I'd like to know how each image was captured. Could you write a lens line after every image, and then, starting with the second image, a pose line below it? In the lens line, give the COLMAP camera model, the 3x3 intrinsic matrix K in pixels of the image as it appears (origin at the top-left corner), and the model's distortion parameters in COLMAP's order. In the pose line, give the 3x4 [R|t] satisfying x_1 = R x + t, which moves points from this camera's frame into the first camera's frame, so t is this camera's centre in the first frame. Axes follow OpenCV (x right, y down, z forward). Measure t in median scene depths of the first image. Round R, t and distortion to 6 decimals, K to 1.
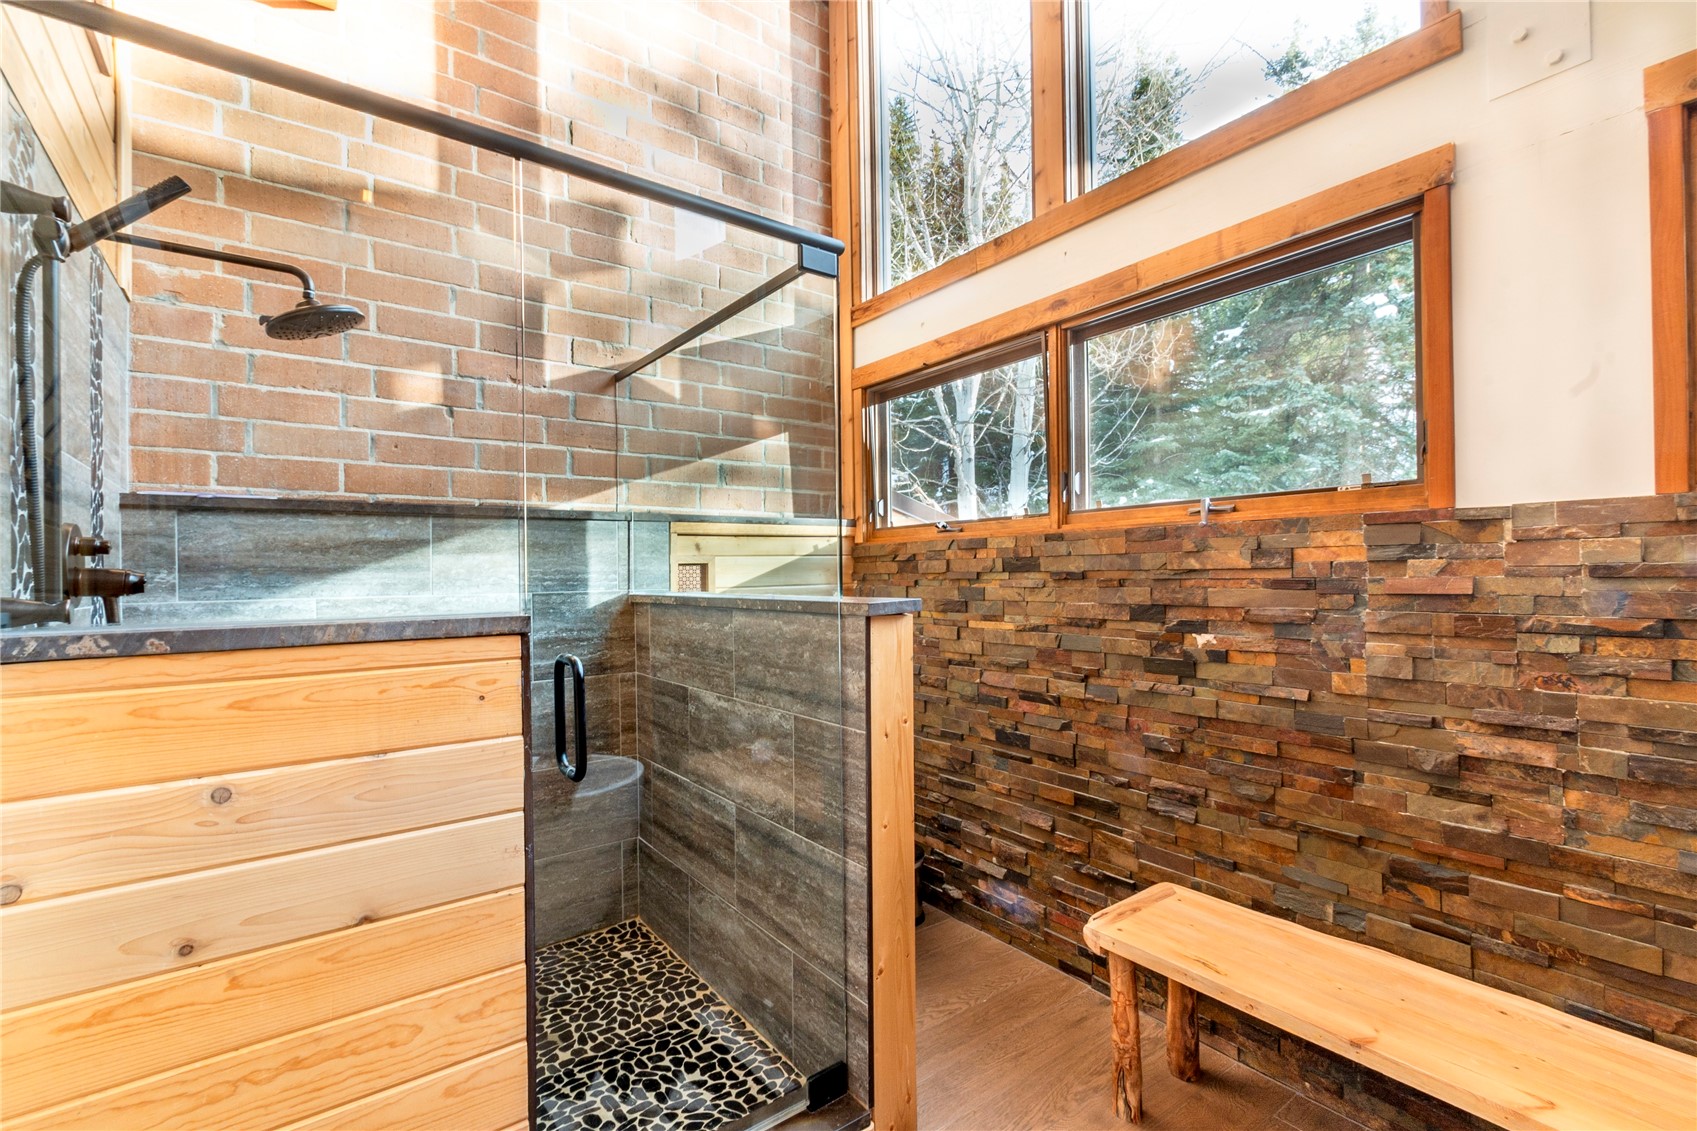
lens RADIAL K [[743.5, 0, 838.6], [0, 743.5, 566.8], [0, 0, 1]] dist [0.005640, -0.000823]
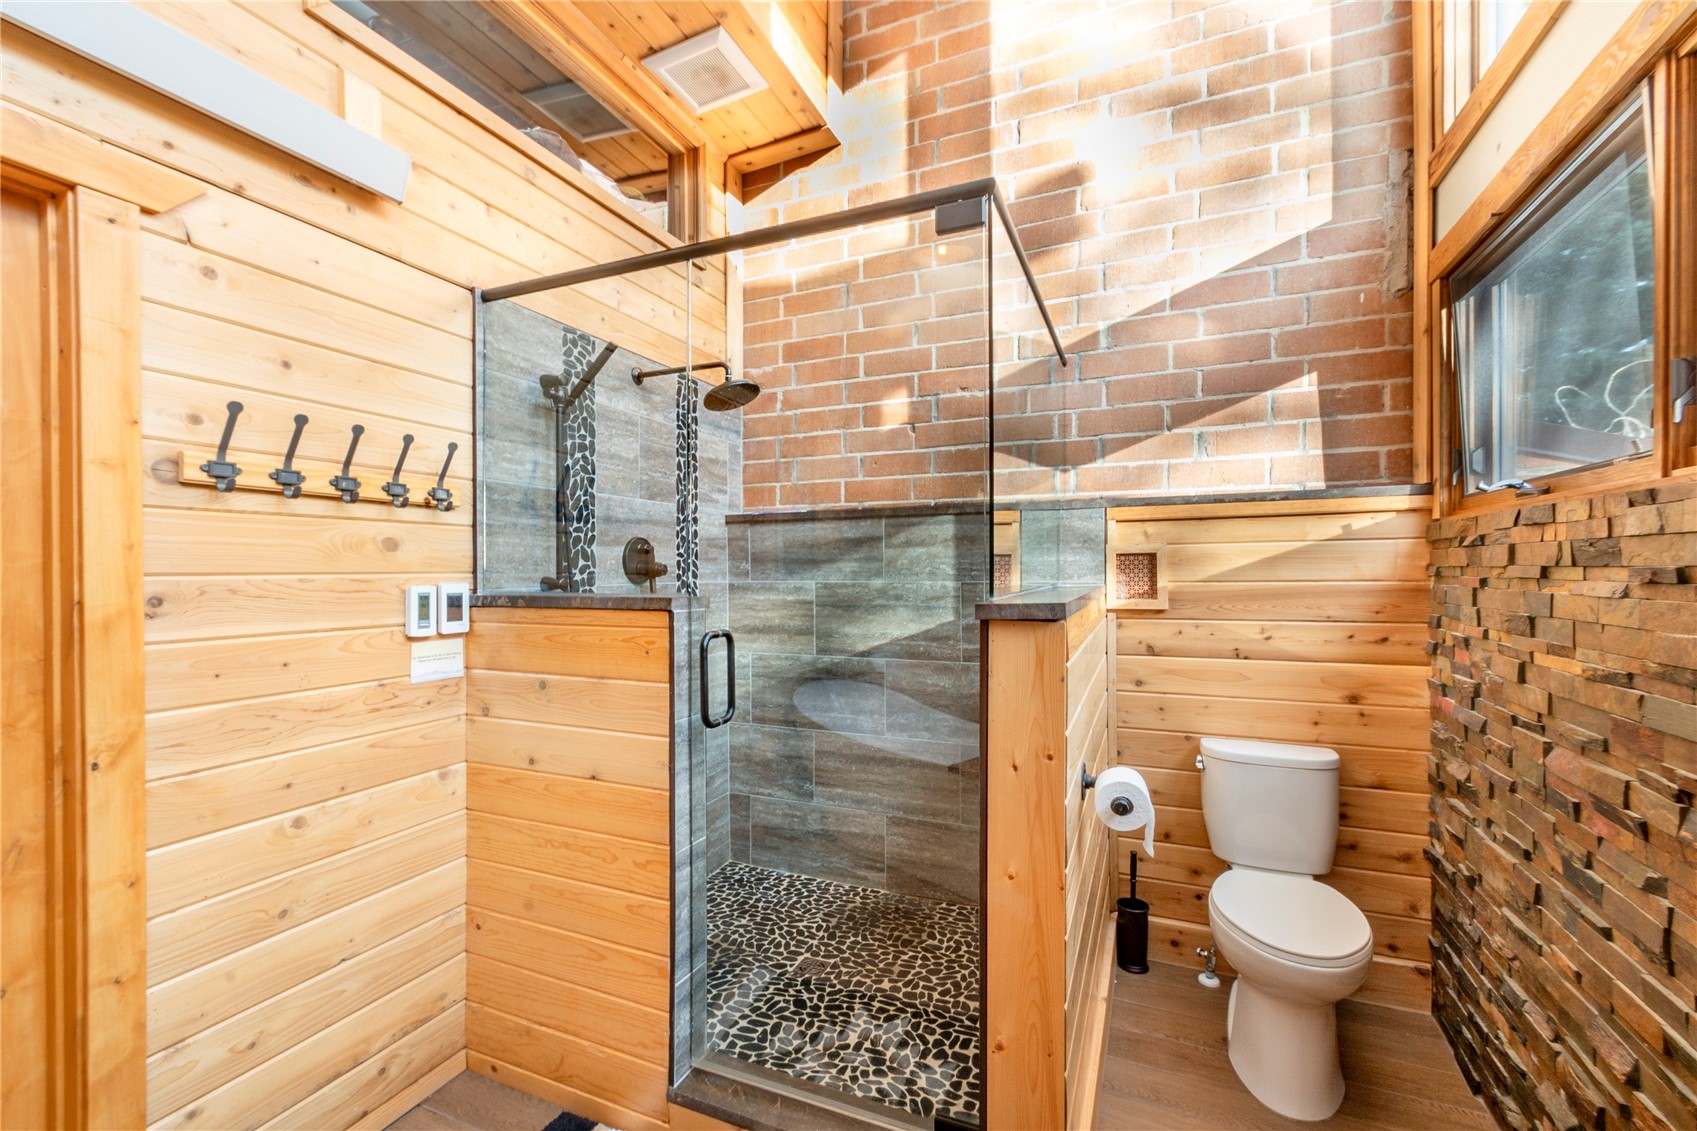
lens RADIAL K [[743.5, 0, 812.5], [0, 743.5, 566.3], [0, 0, 1]] dist [0.005640, -0.000823]
pose [[0.485406, 0.009430, -0.874238, 0.483254], [0.007373, 0.999862, 0.014879, -0.005839], [0.874258, -0.013668, 0.485270, 0.298061]]
